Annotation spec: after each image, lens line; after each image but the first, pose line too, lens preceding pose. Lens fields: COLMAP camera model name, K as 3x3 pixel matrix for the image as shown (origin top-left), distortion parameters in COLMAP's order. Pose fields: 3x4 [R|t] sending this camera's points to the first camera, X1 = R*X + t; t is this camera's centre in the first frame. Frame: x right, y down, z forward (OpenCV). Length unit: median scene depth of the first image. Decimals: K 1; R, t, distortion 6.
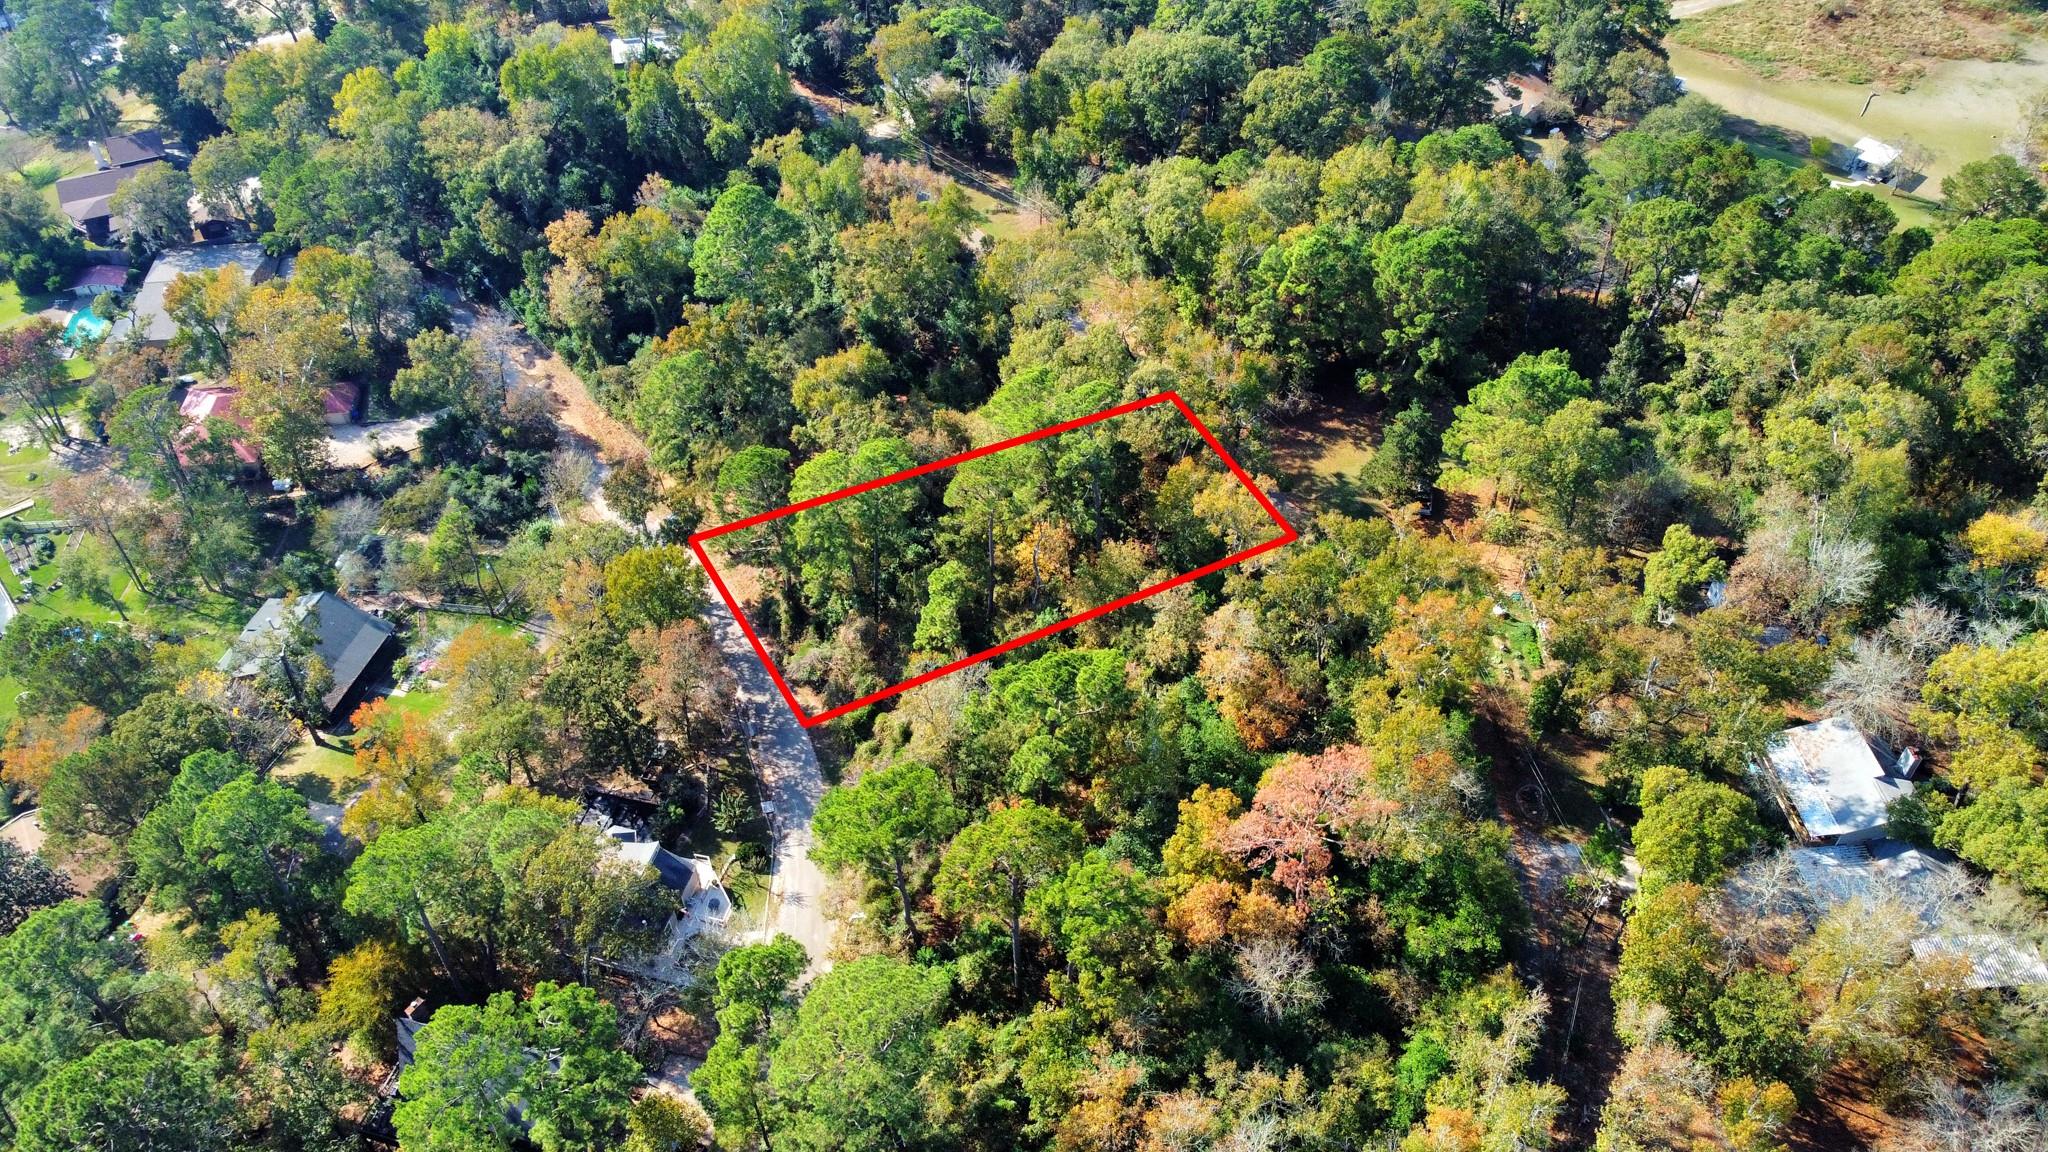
lens RADIAL K [[1554.8, 0, 1019.5], [0, 1554.8, 568.6], [0, 0, 1]] dist [-0.007141, 0.002441]
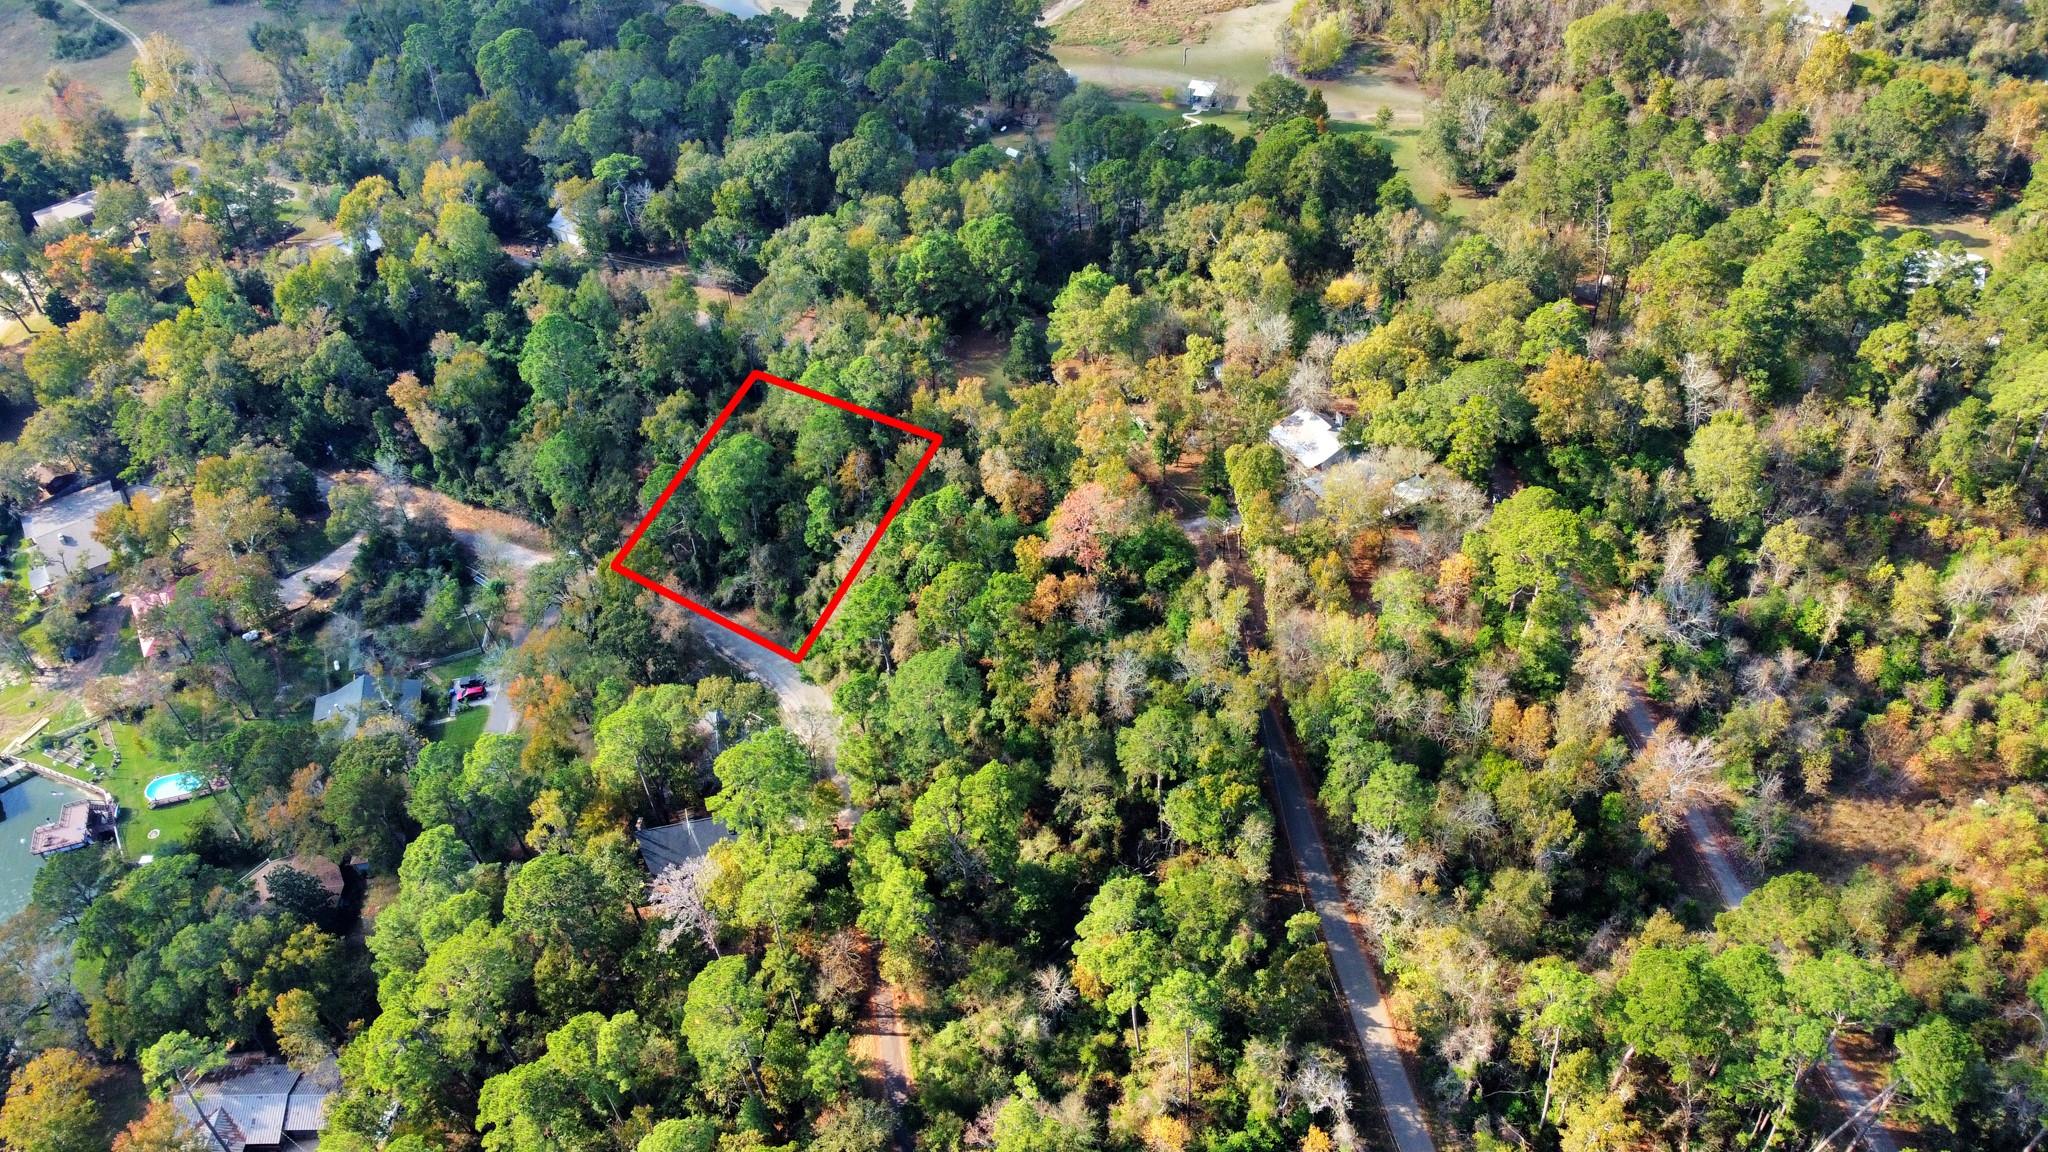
lens RADIAL K [[1554.8, 0, 1019.5], [0, 1554.8, 568.6], [0, 0, 1]] dist [-0.007141, 0.002441]
pose [[0.894415, -0.335657, 0.295560, -0.300342], [0.338786, 0.939916, 0.042203, 0.065513], [-0.291967, 0.062385, 0.954392, -0.515114]]
